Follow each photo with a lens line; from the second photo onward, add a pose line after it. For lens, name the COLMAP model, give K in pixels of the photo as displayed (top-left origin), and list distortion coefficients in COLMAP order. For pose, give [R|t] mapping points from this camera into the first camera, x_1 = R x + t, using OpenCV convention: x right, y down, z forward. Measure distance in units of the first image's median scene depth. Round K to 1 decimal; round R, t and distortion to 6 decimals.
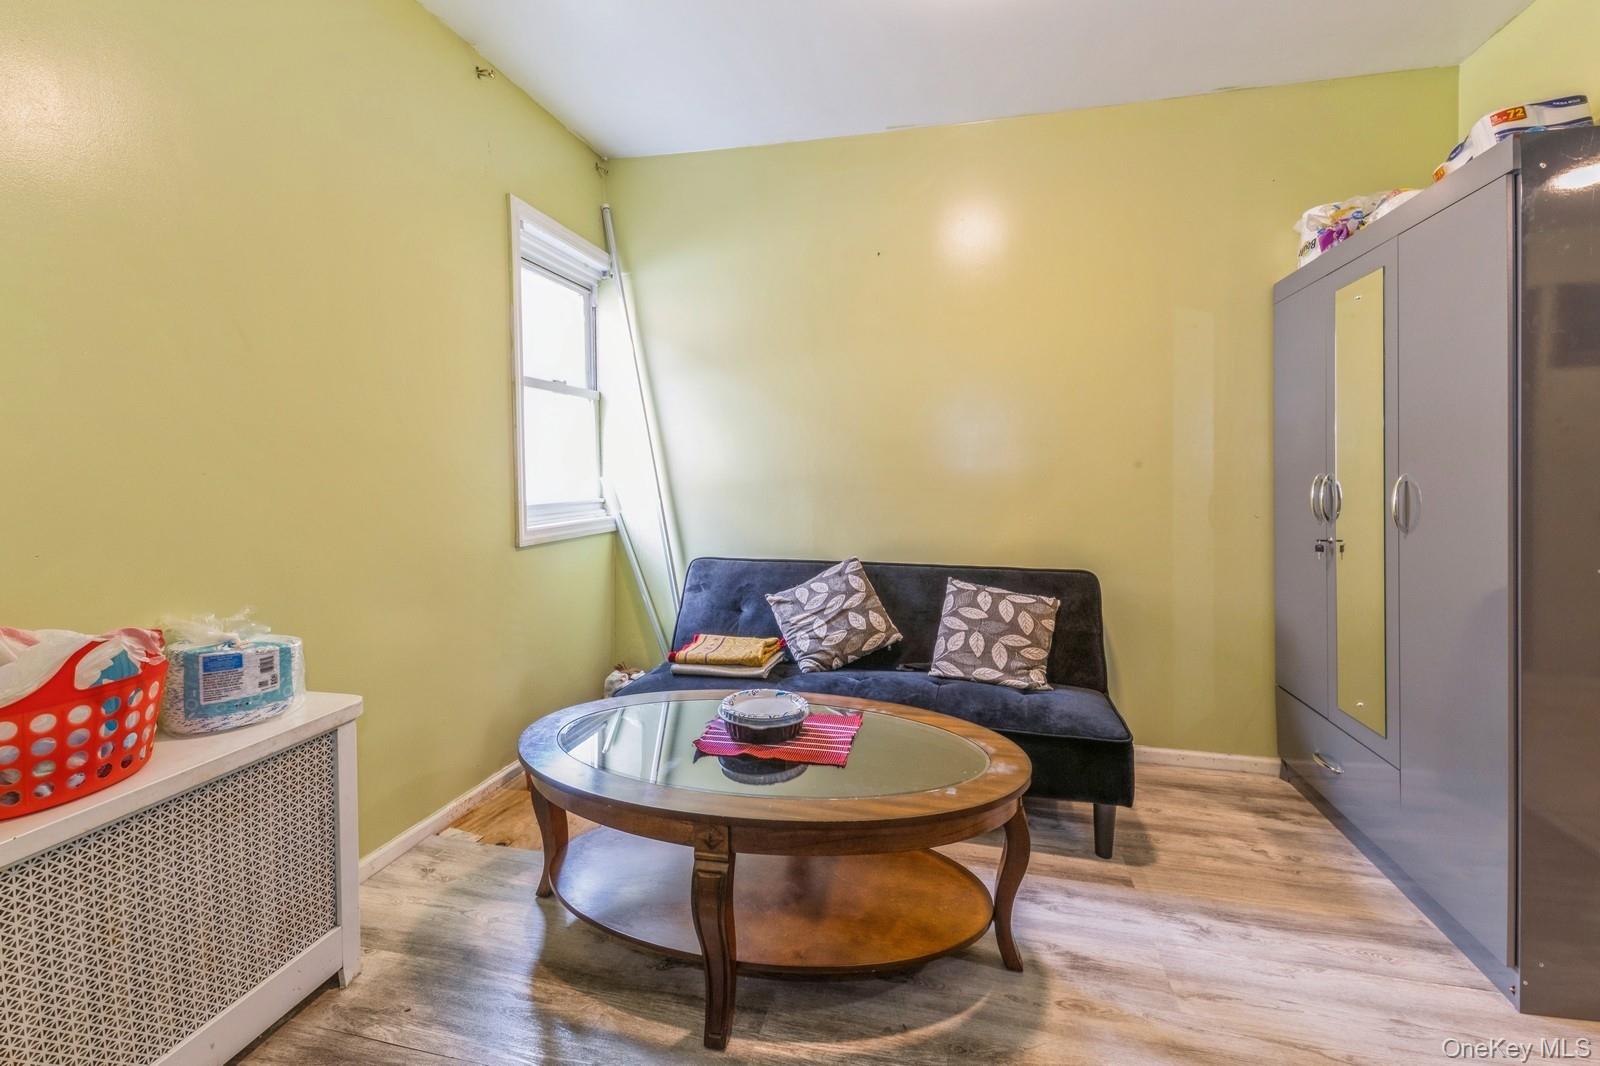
lens RADIAL K [[680.5, 0, 820.5], [0, 680.5, 481.1], [0, 0, 1]] dist [0.029159, -0.003233]
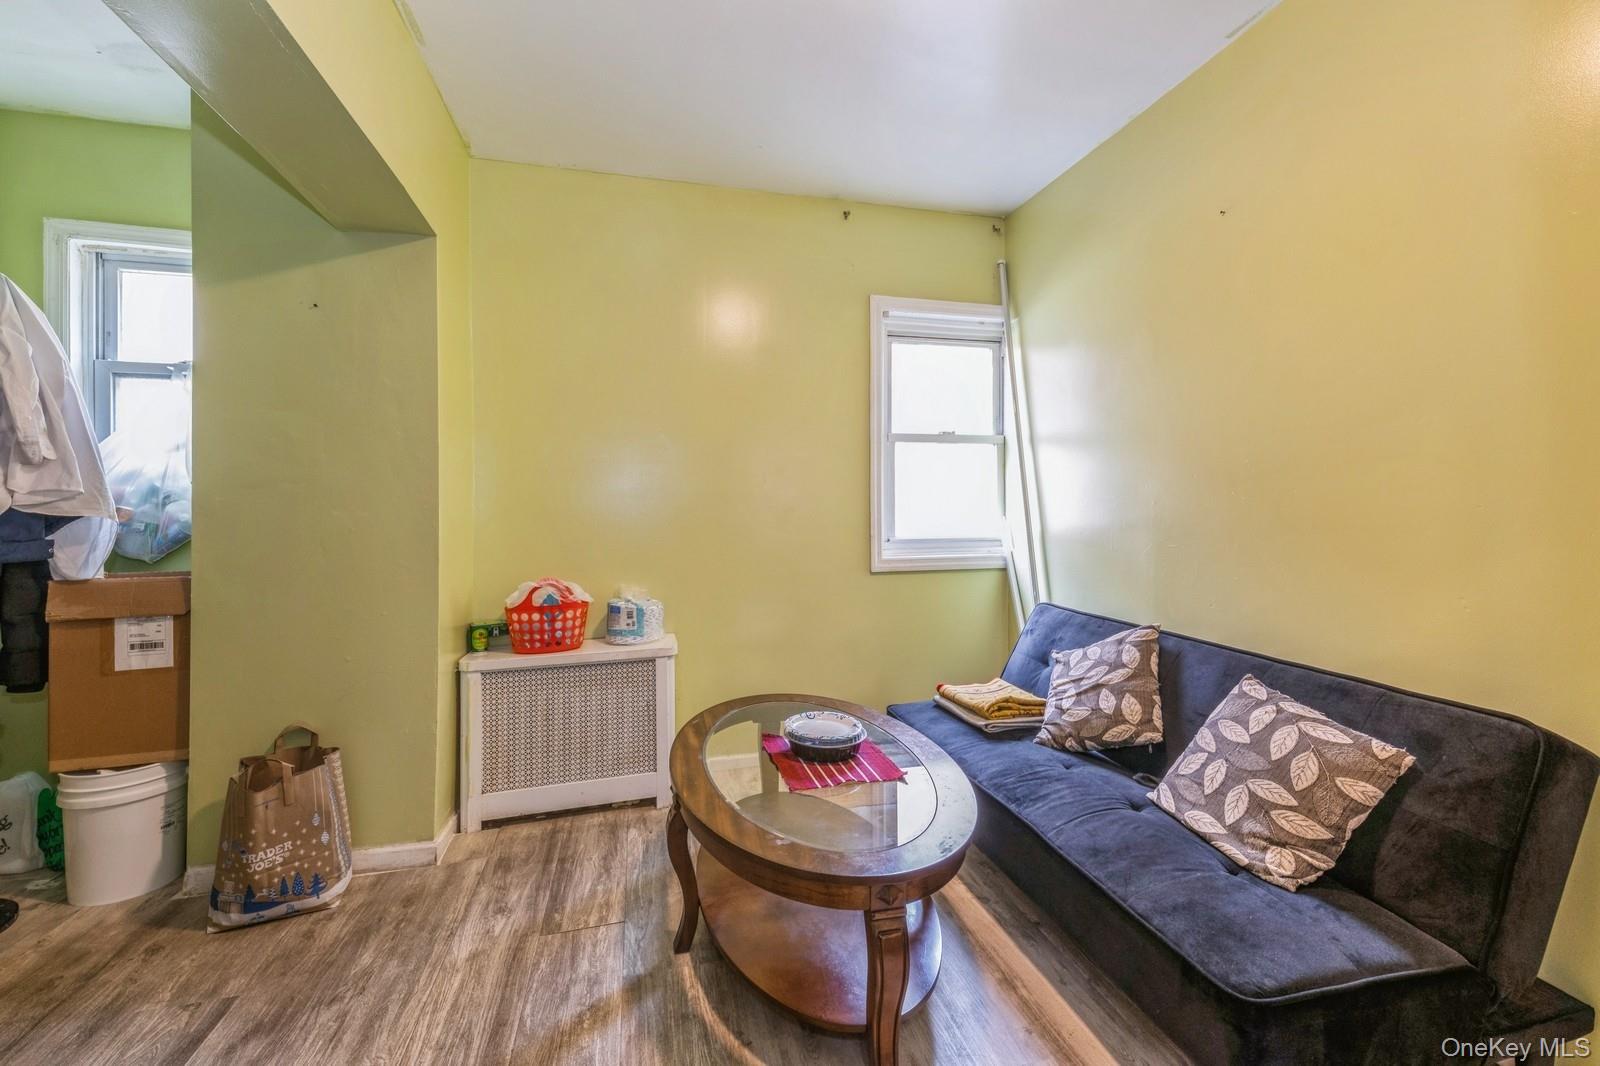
lens RADIAL K [[680.5, 0, 813.1], [0, 680.5, 499.7], [0, 0, 1]] dist [0.029159, -0.003233]
pose [[0.459939, -0.011259, -0.887879, 0.644279], [-0.009179, 0.999806, -0.017434, -0.014538], [0.887903, 0.016169, 0.459746, 0.339288]]
